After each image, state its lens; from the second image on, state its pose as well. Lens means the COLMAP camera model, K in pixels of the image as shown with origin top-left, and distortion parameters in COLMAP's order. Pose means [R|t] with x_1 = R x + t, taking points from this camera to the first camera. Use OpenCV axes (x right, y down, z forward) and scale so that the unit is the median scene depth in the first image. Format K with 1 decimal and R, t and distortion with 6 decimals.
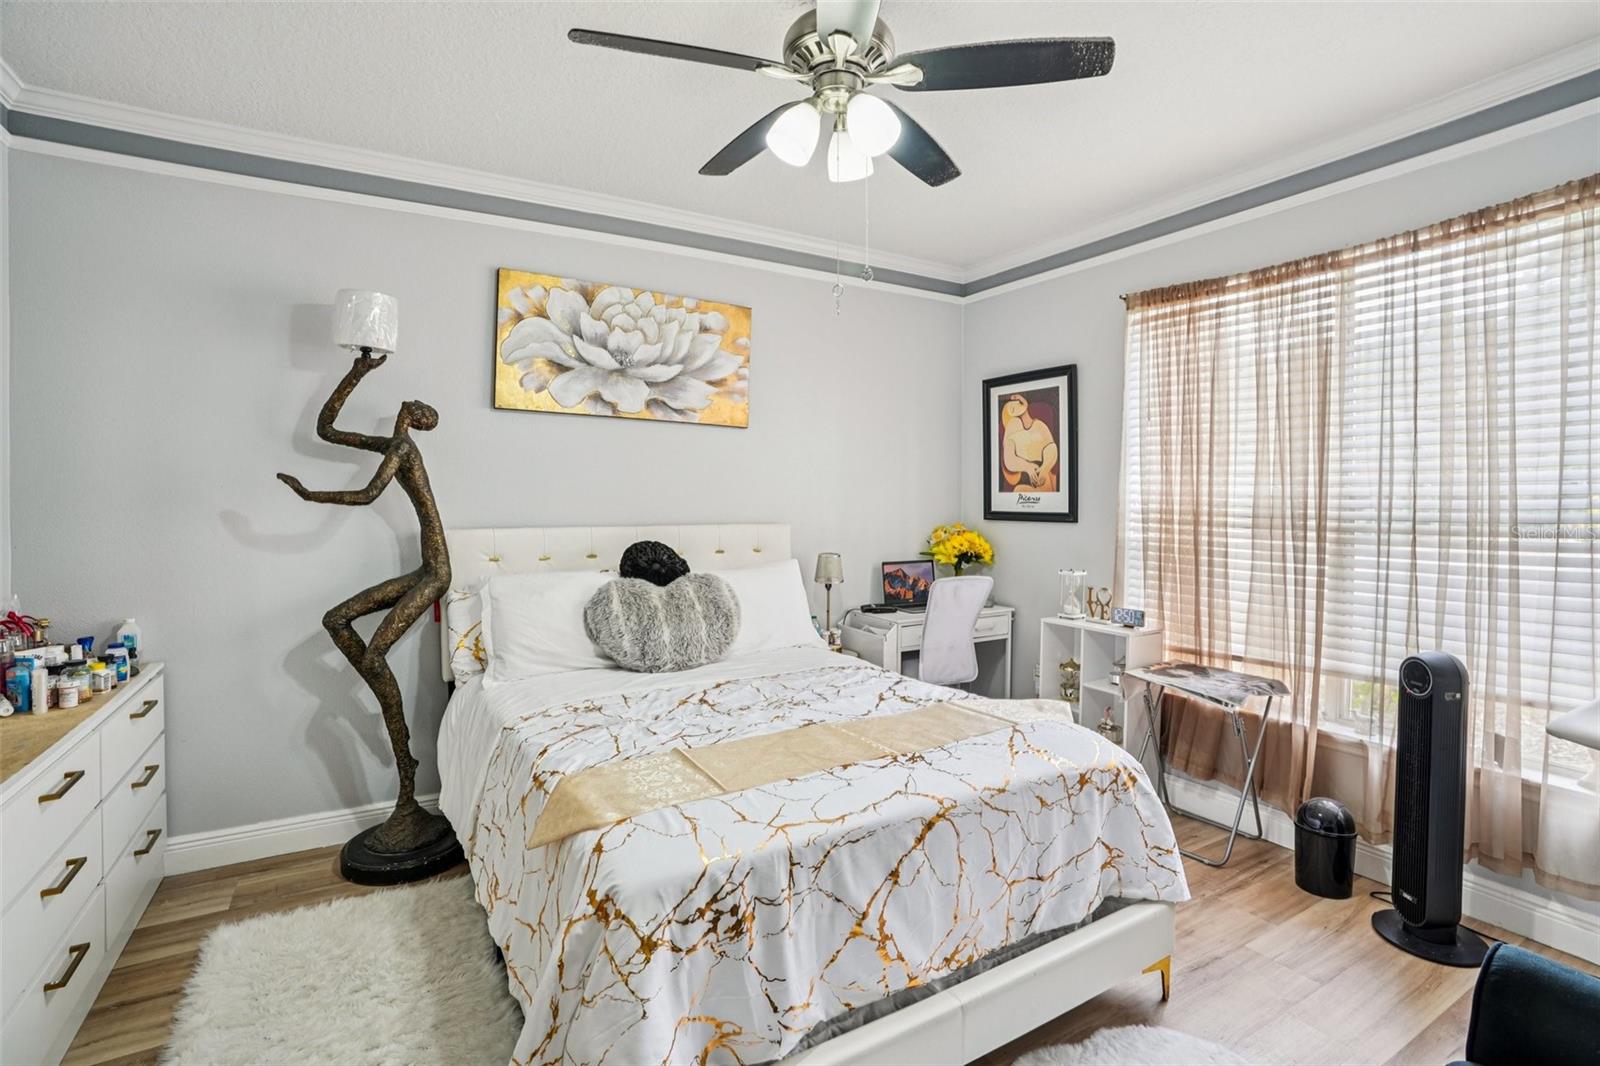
lens RADIAL K [[763.9, 0, 786.4], [0, 763.9, 548.6], [0, 0, 1]] dist [-0.055503, 0.019179]
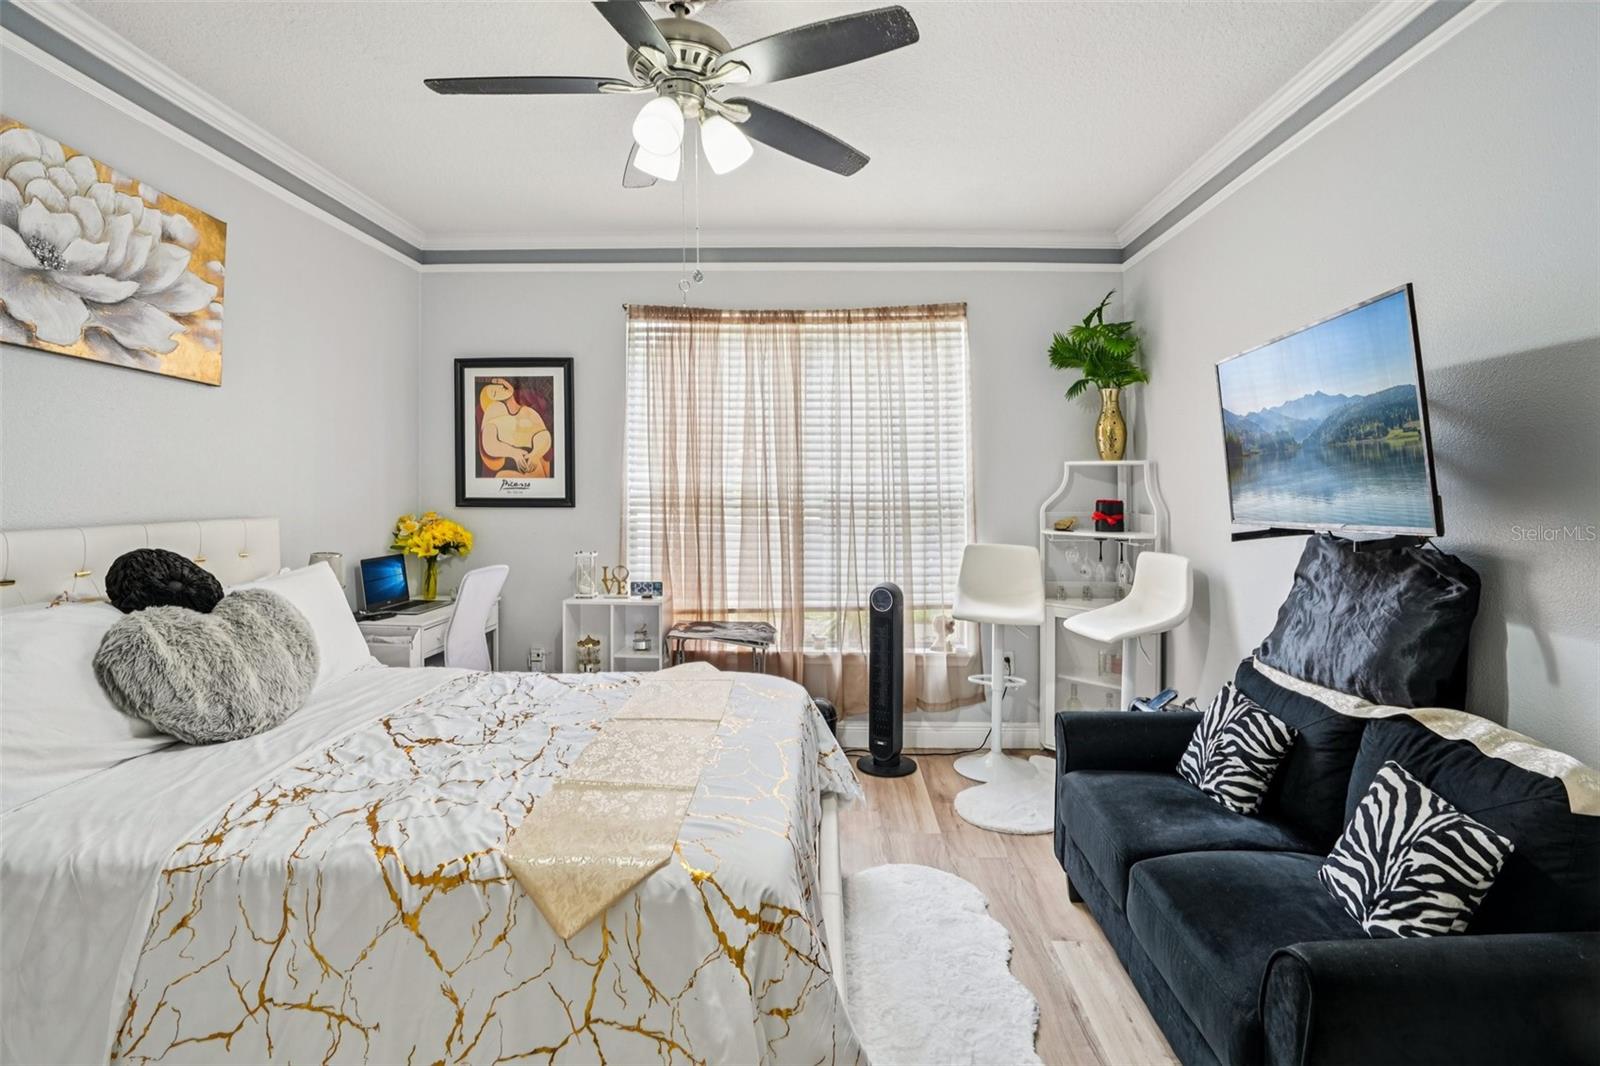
lens RADIAL K [[763.9, 0, 829.9], [0, 763.9, 512.4], [0, 0, 1]] dist [-0.055503, 0.019179]
pose [[0.531377, -0.026232, 0.846729, -0.373795], [0.050165, 0.998741, -0.000541, -0.010349], [-0.845649, 0.042764, 0.532024, 0.157345]]
